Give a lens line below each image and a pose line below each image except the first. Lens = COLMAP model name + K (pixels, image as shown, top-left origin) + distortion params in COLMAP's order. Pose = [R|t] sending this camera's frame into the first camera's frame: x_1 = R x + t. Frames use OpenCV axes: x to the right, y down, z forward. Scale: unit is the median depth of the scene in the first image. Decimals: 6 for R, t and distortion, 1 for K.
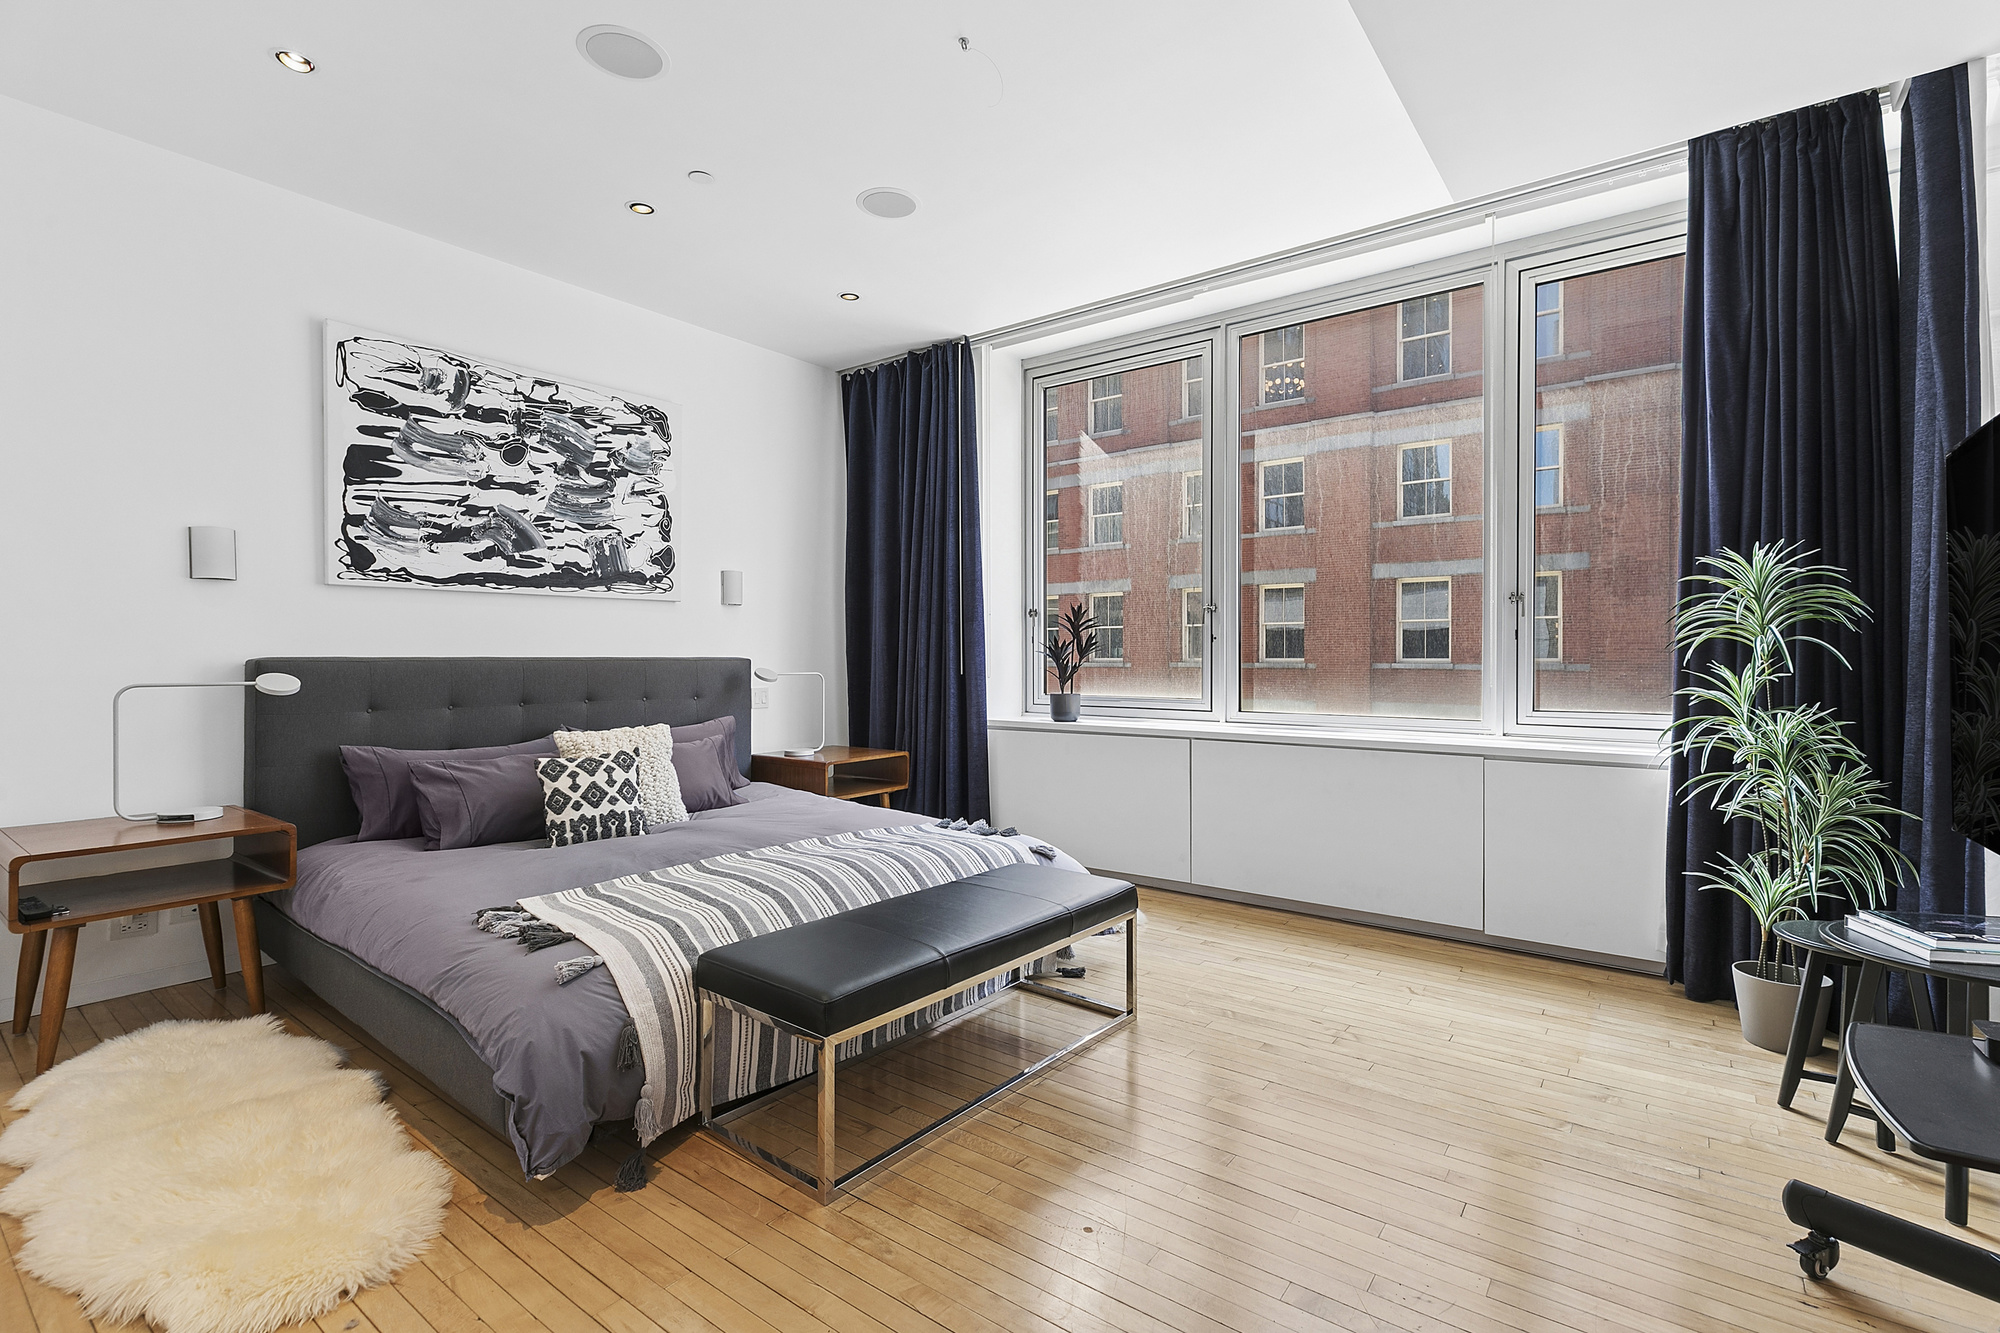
lens RADIAL K [[912.9, 0, 1017.2], [0, 912.9, 664.5], [0, 0, 1]] dist [0.004591, 0.000132]
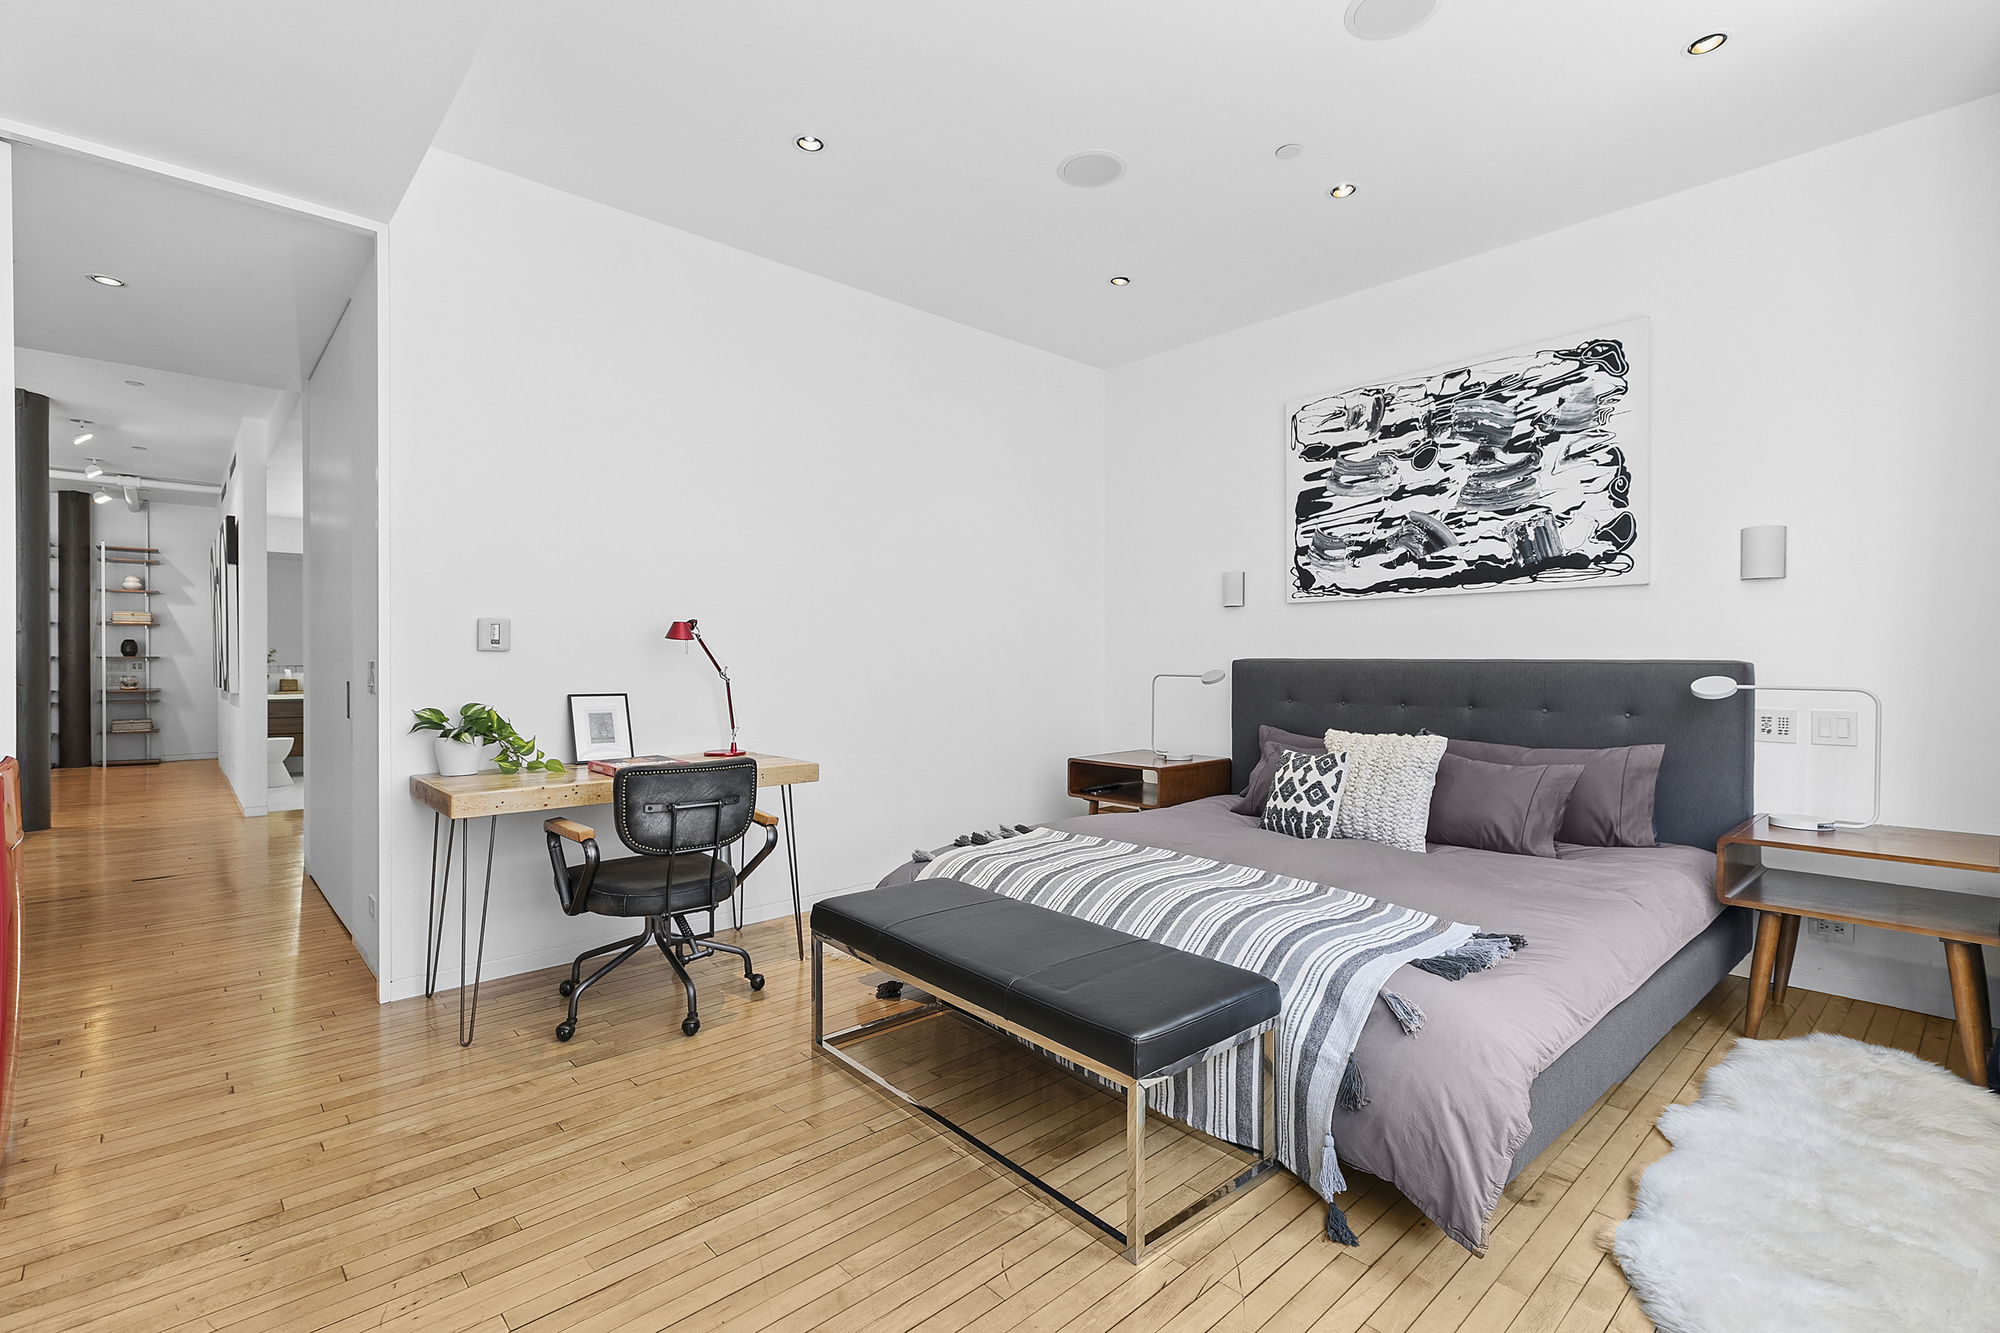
lens RADIAL K [[912.9, 0, 1003.7], [0, 912.9, 657.5], [0, 0, 1]] dist [0.004591, 0.000132]
pose [[-0.190695, -0.005774, -0.981632, 0.518601], [-0.014829, 0.999886, -0.003001, -0.000180], [0.981537, 0.013984, -0.190759, 0.729483]]
